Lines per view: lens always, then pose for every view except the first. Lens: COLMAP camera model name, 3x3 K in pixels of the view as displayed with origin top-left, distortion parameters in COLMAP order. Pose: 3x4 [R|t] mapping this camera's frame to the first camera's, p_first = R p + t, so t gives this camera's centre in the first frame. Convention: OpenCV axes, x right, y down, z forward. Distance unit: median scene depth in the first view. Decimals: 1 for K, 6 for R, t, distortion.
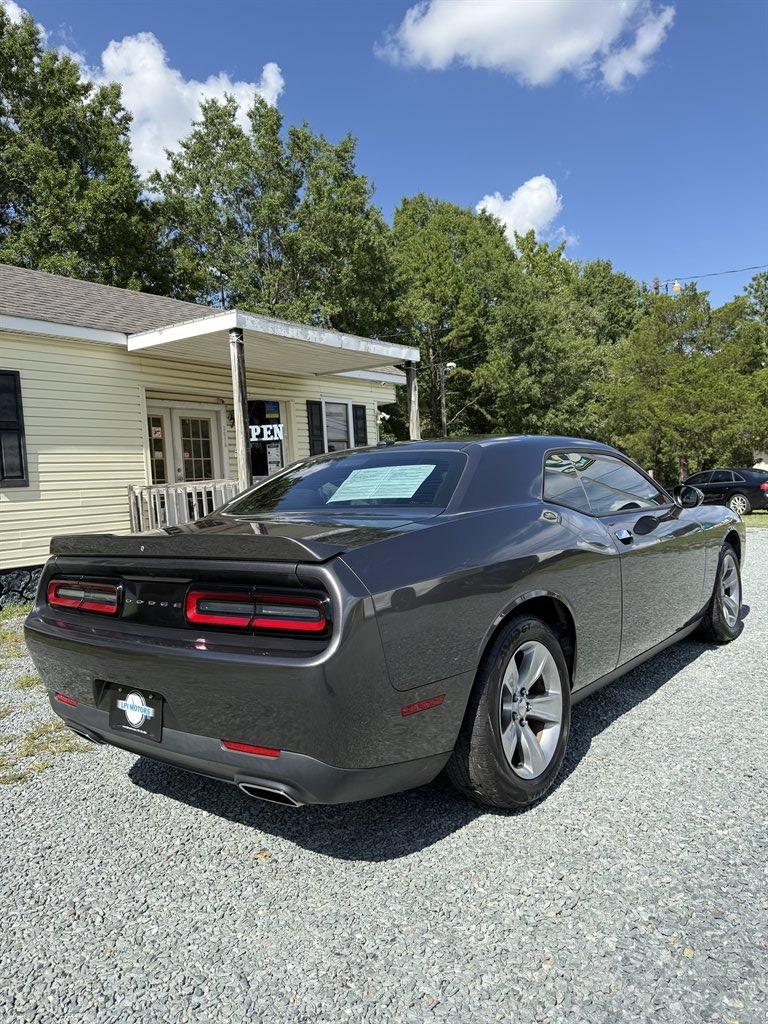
lens RADIAL K [[750.1, 0, 385.0], [0, 750.1, 516.7], [0, 0, 1]] dist [0.001833, -0.000005]
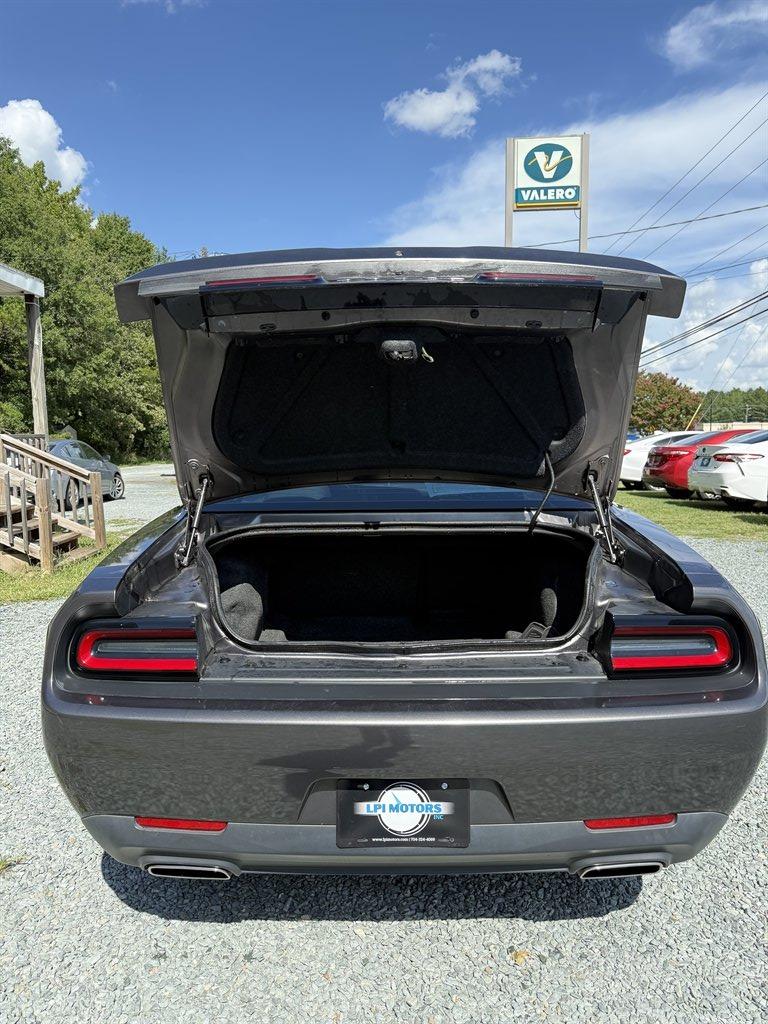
lens RADIAL K [[742.7, 0, 374.3], [0, 742.7, 516.6], [0, 0, 1]] dist [0.002847, -0.004365]
pose [[0.780072, -0.013265, 0.625549, -0.185313], [-0.017230, 0.998941, 0.042669, -0.007813], [-0.625452, -0.044063, 0.779017, 0.124437]]
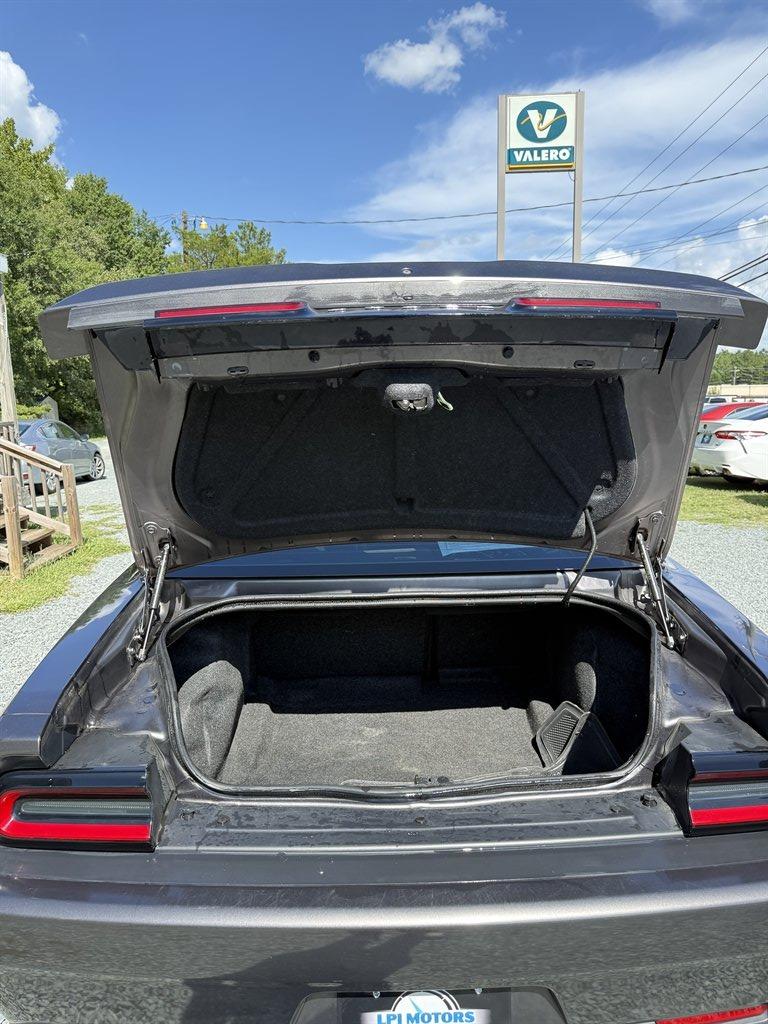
lens RADIAL K [[740.4, 0, 383.0], [0, 740.4, 515.2], [0, 0, 1]] dist [-0.007361, -0.004530]
pose [[0.763300, -0.053255, 0.643845, -0.160424], [-0.007226, 0.995831, 0.090935, -0.032313], [-0.646003, -0.074063, 0.759733, 0.160565]]
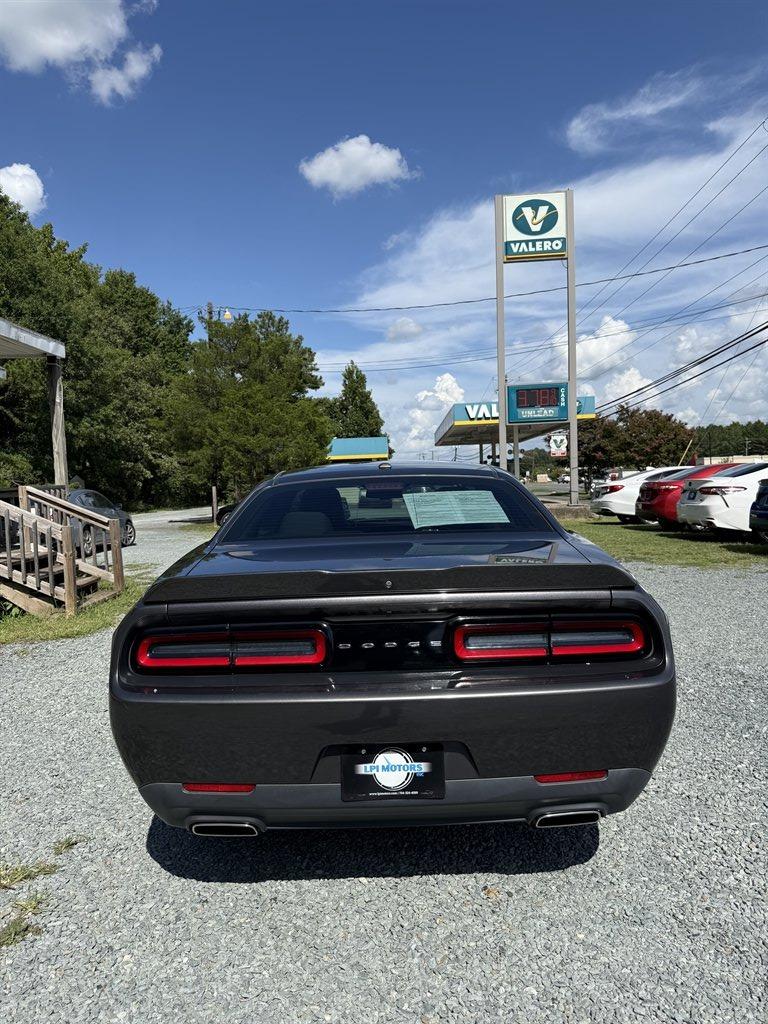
lens RADIAL K [[748.7, 0, 383.0], [0, 748.7, 508.4], [0, 0, 1]] dist [0.004016, -0.008718]
pose [[0.777932, 0.009315, 0.628279, -0.215803], [0.008100, 0.999658, -0.024851, -0.005079], [-0.628296, 0.024422, 0.777591, 0.079238]]
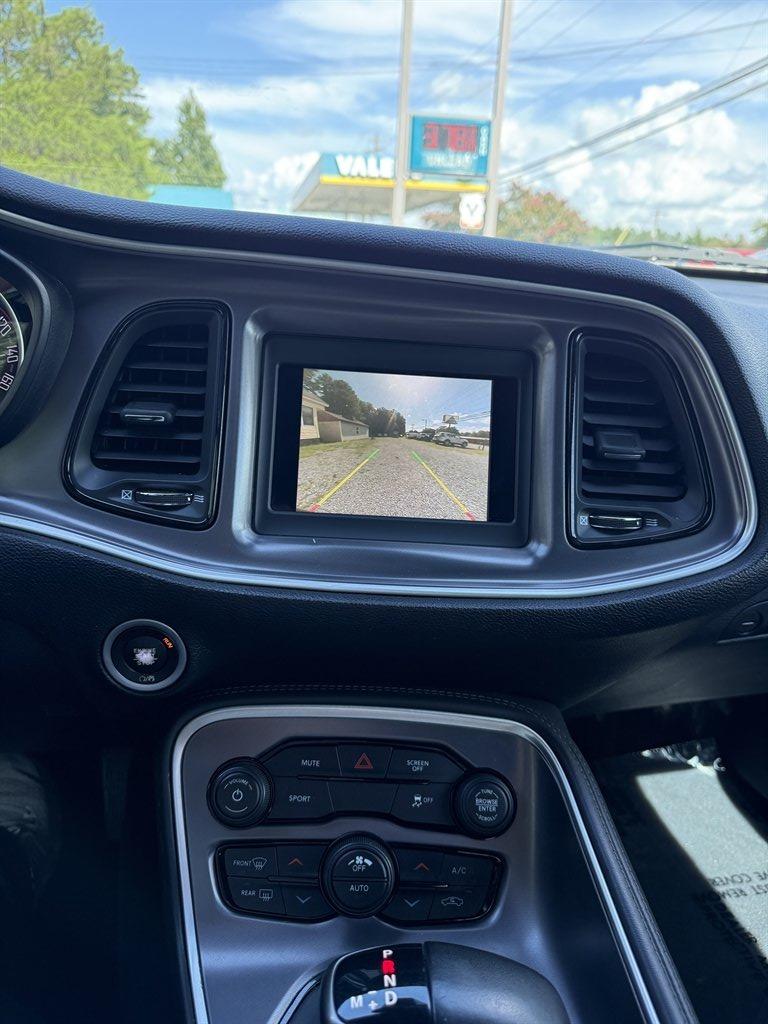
lens RADIAL K [[732.3, 0, 383.1], [0, 732.3, 512.4], [0, 0, 1]] dist [-0.001495, -0.032560]
pose [[0.632122, -0.158372, 0.758512, 0.051334], [-0.062337, 0.965324, 0.253503, -0.002707], [-0.772358, -0.207528, 0.600330, 0.410495]]
